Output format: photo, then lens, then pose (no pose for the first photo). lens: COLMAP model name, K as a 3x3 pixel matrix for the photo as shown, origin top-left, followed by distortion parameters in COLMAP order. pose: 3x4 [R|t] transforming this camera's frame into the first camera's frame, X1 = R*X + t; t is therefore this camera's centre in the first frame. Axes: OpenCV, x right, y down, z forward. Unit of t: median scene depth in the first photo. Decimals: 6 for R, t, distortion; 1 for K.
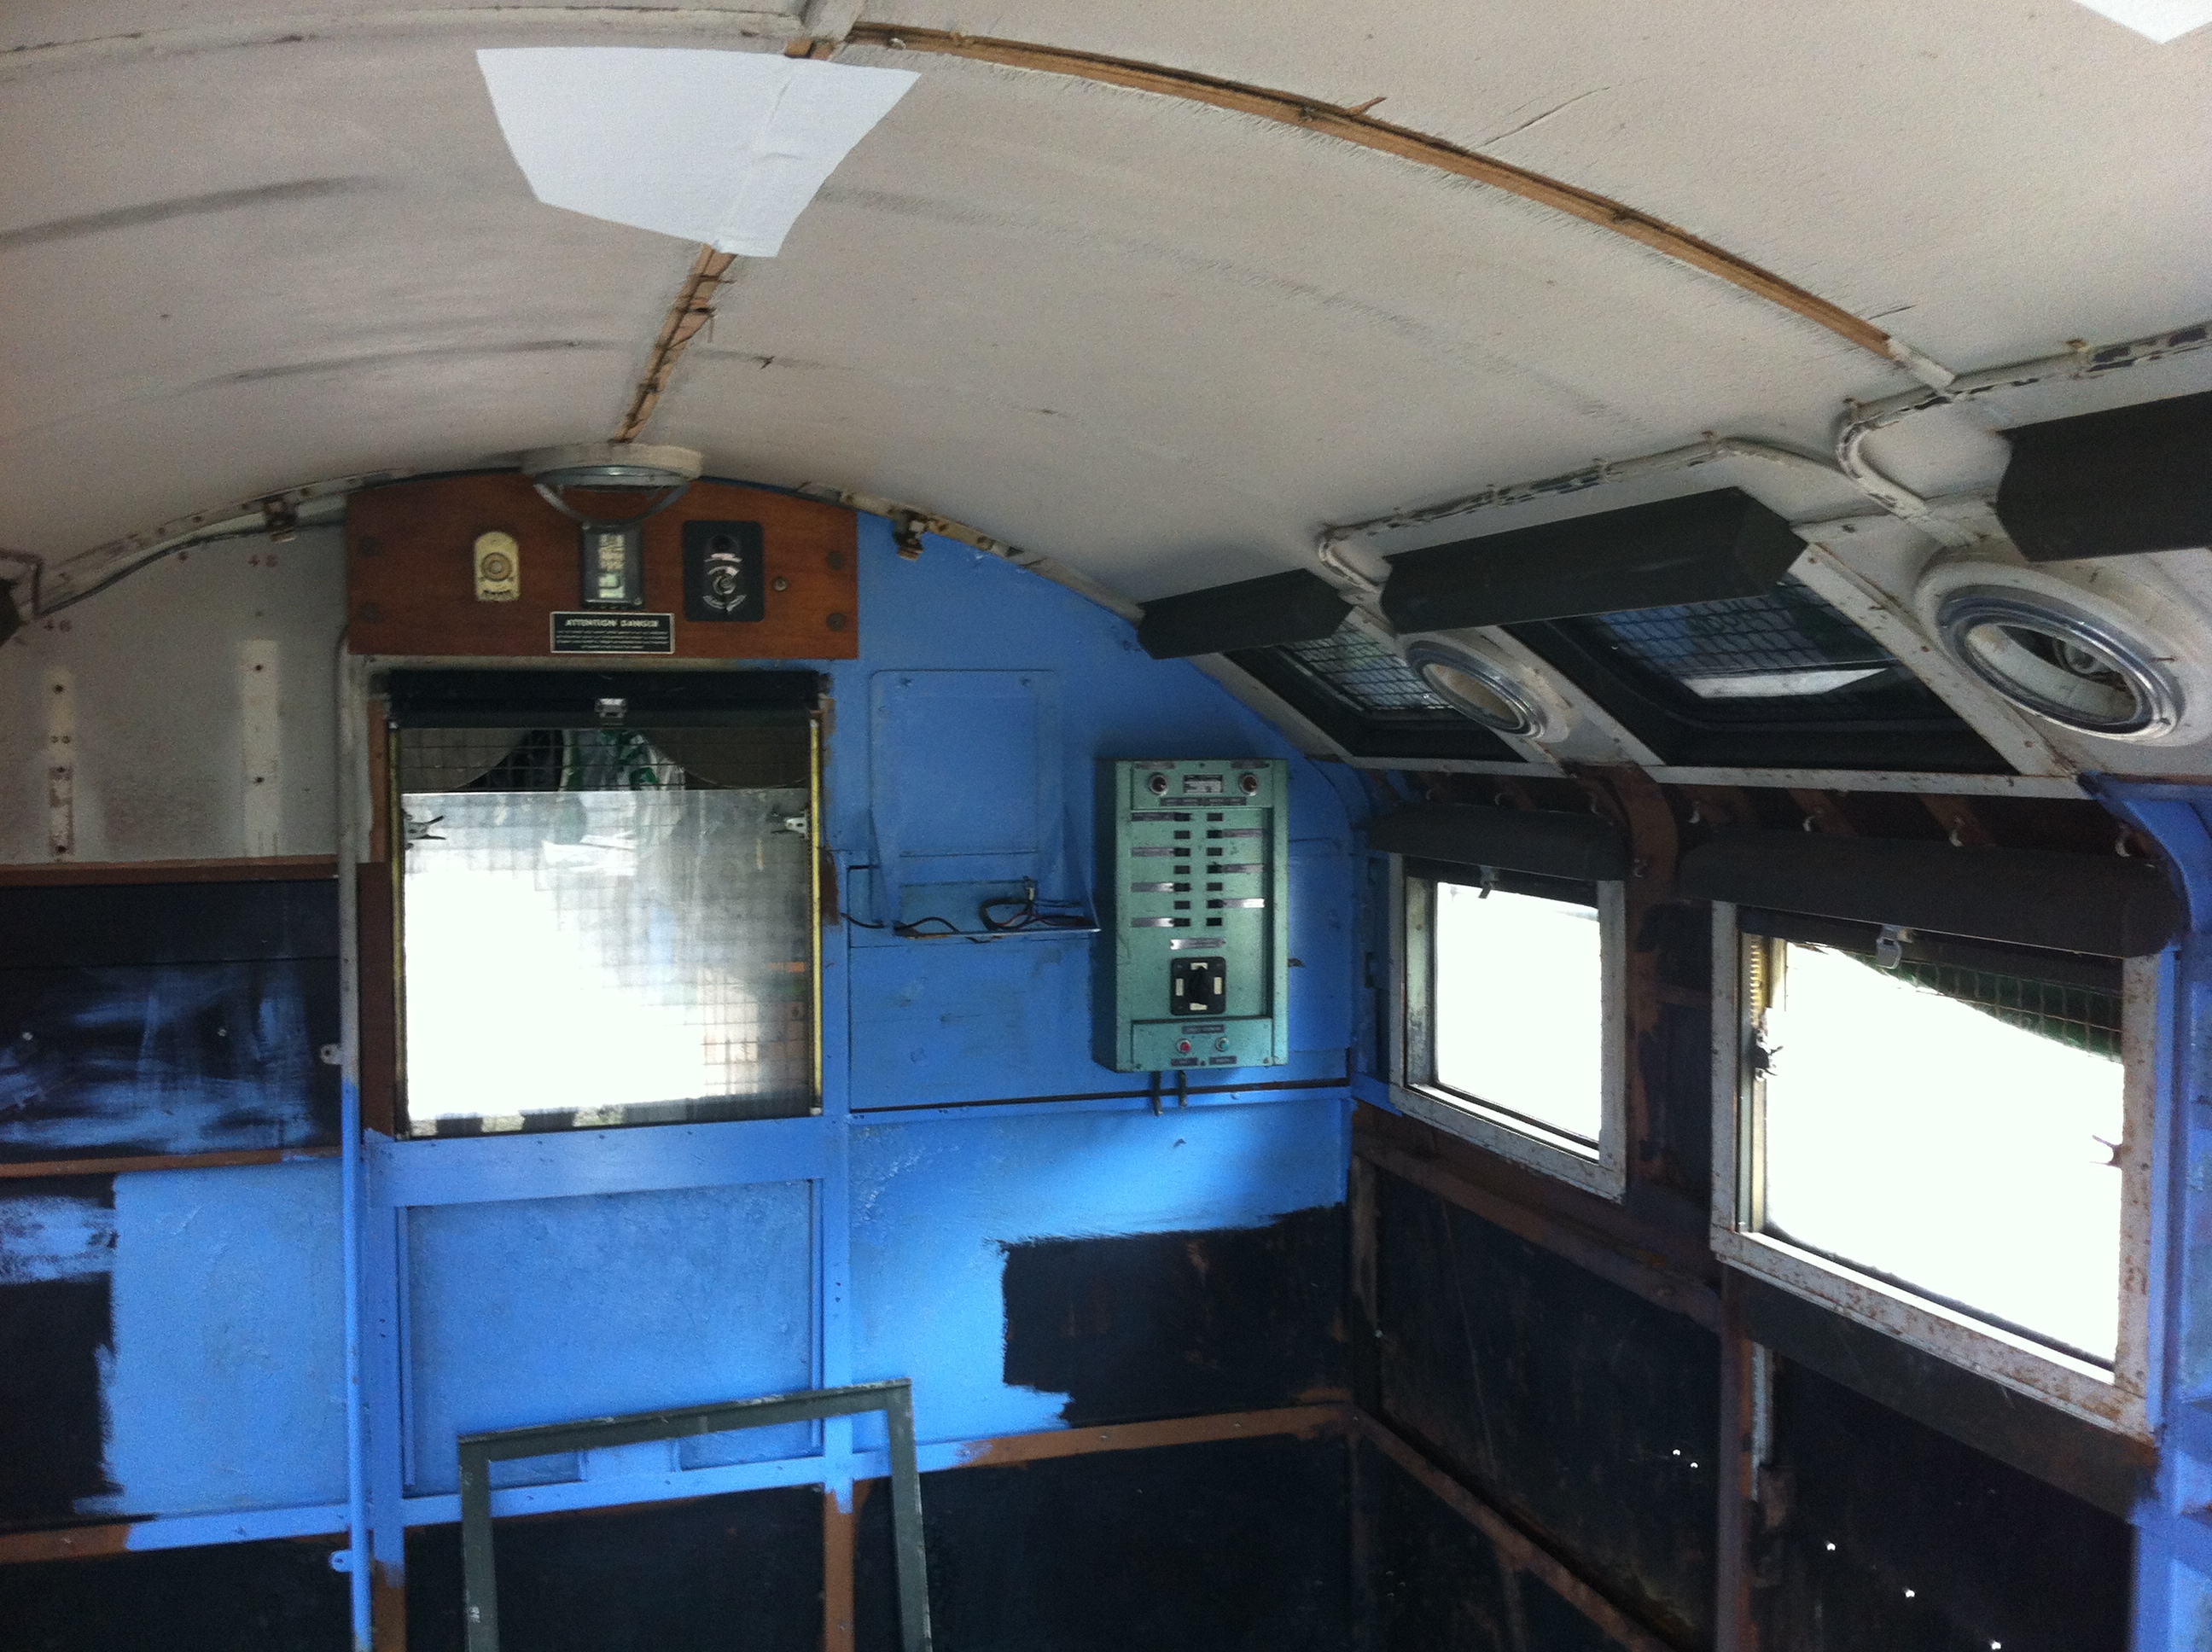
lens RADIAL K [[2004.7, 0, 1106.0], [0, 2004.7, 826.0], [0, 0, 1]] dist [0.055035, -0.135390]
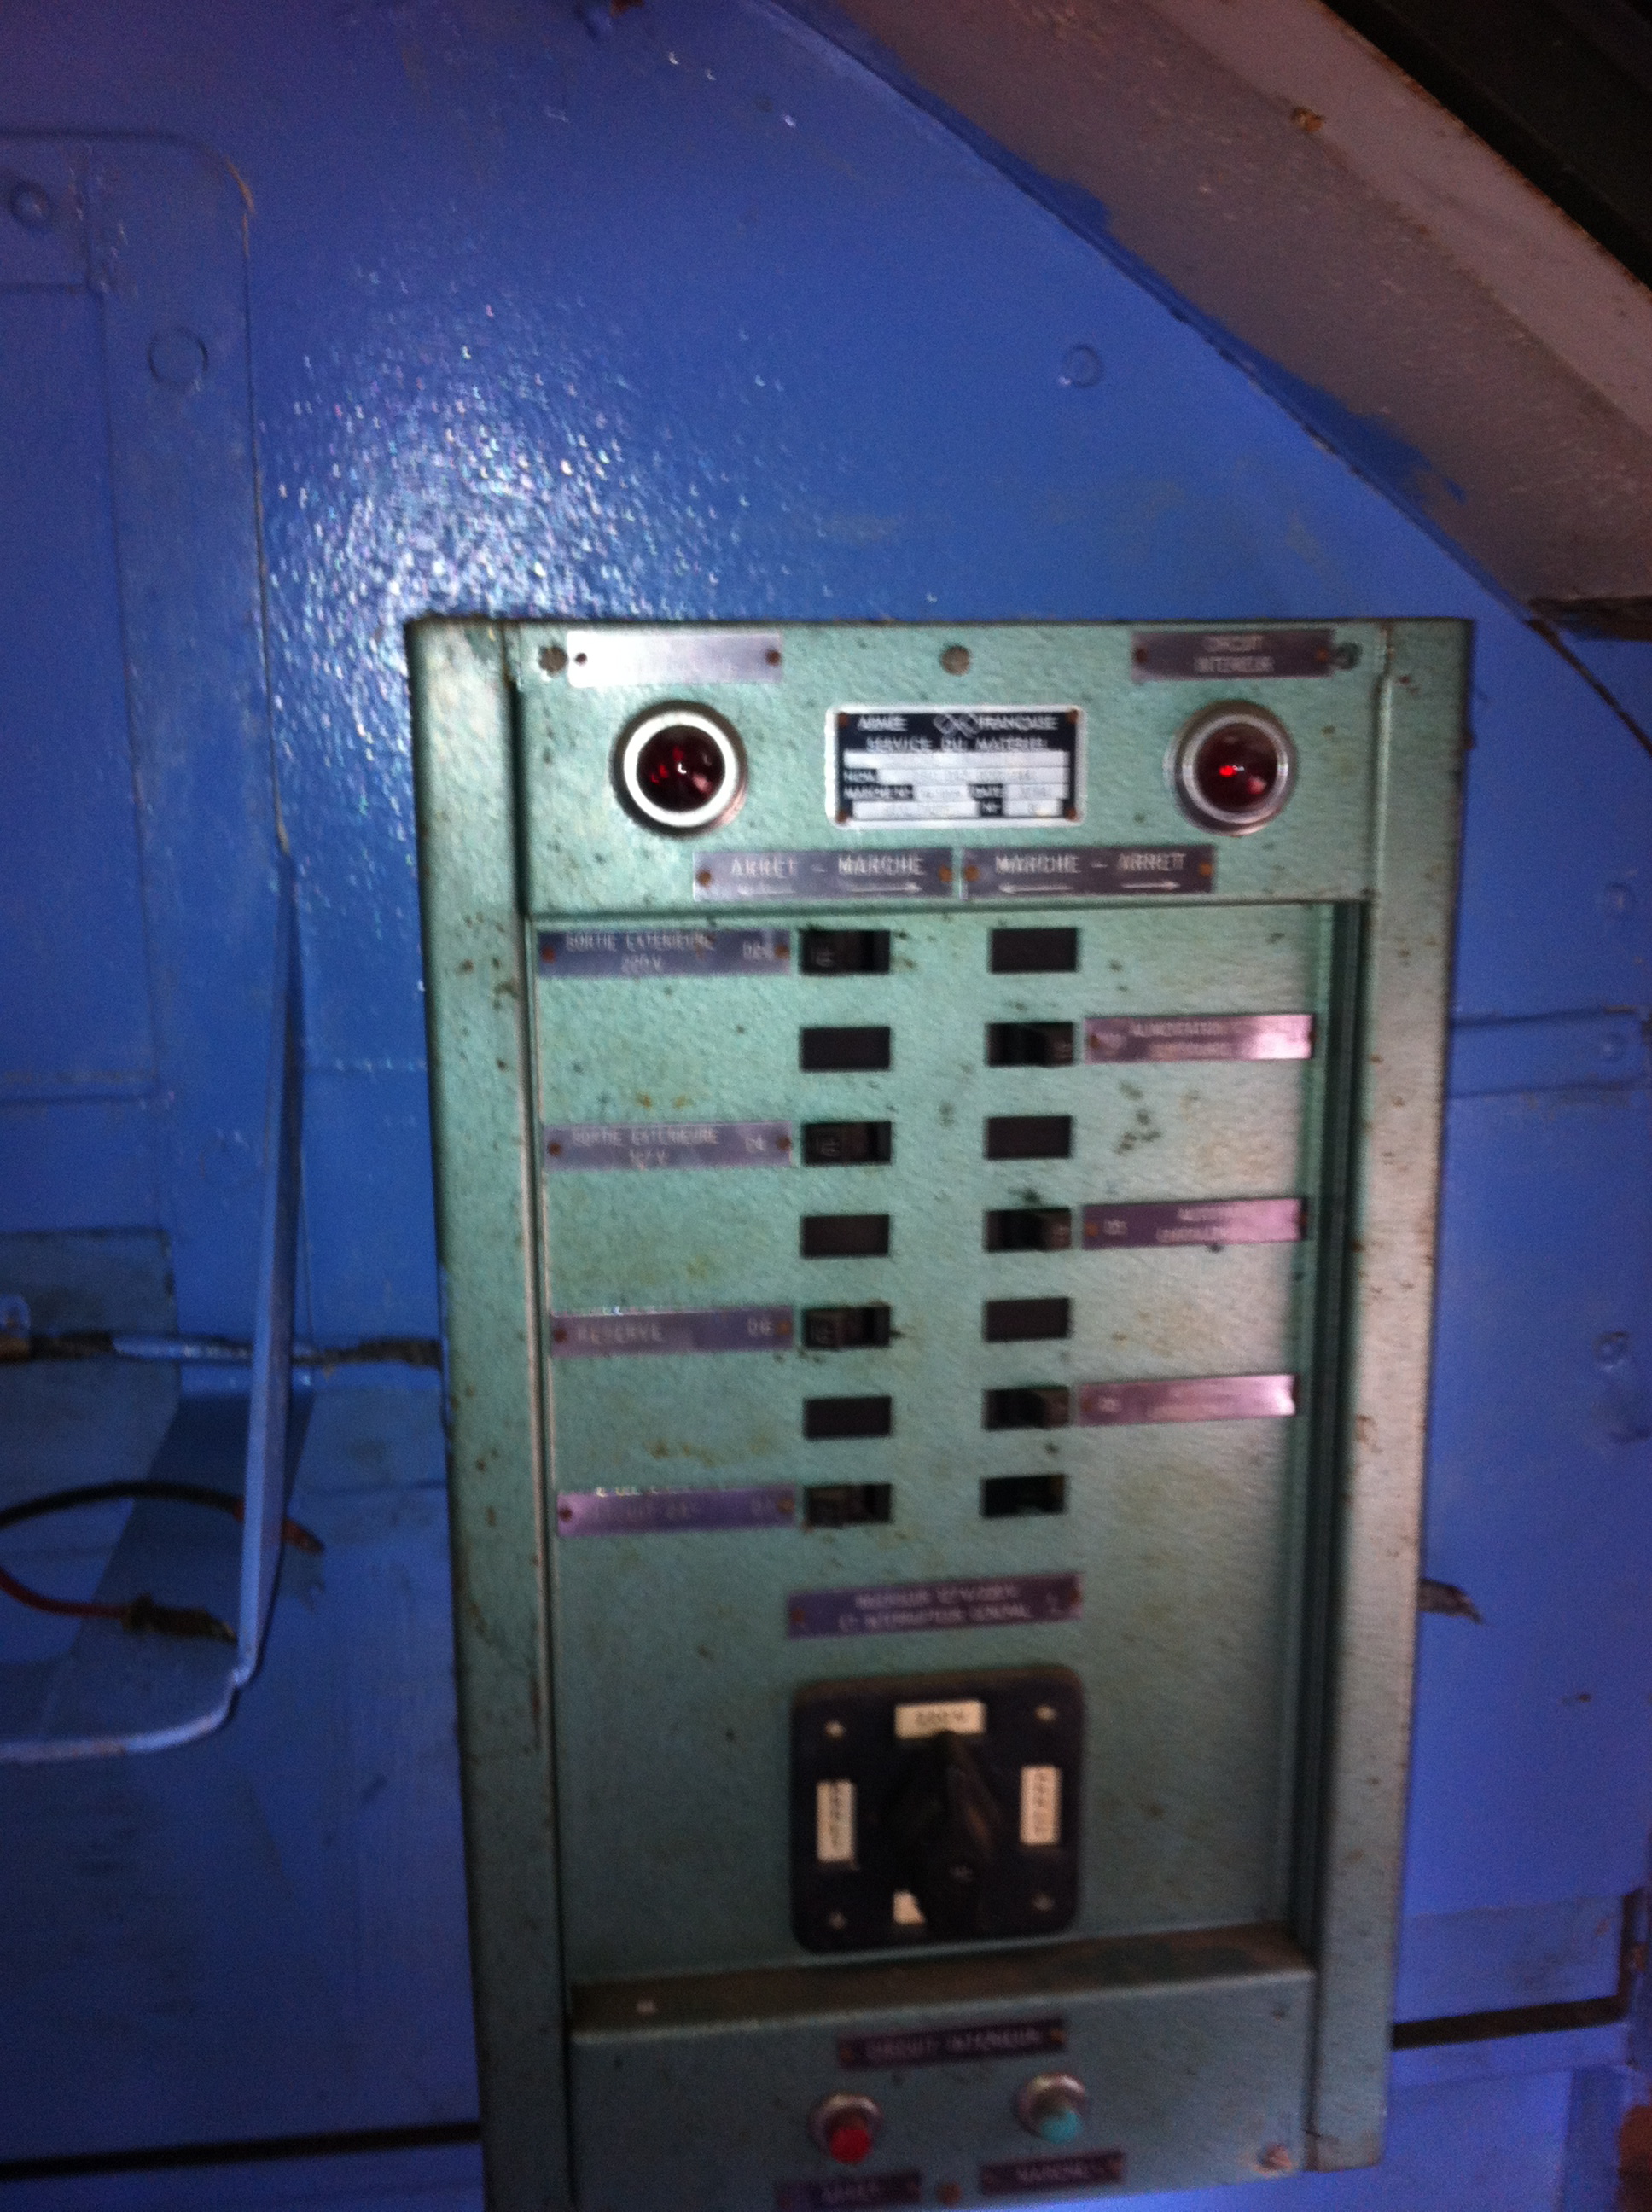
lens RADIAL K [[2004.7, 0, 826.0], [0, 2004.7, 1106.0], [0, 0, 1]] dist [0.055035, -0.135390]
pose [[0.985105, 0.027017, -0.169816, 0.067118], [-0.000989, 0.988454, 0.151521, -0.018151], [0.171949, -0.149096, 0.973758, 0.818041]]
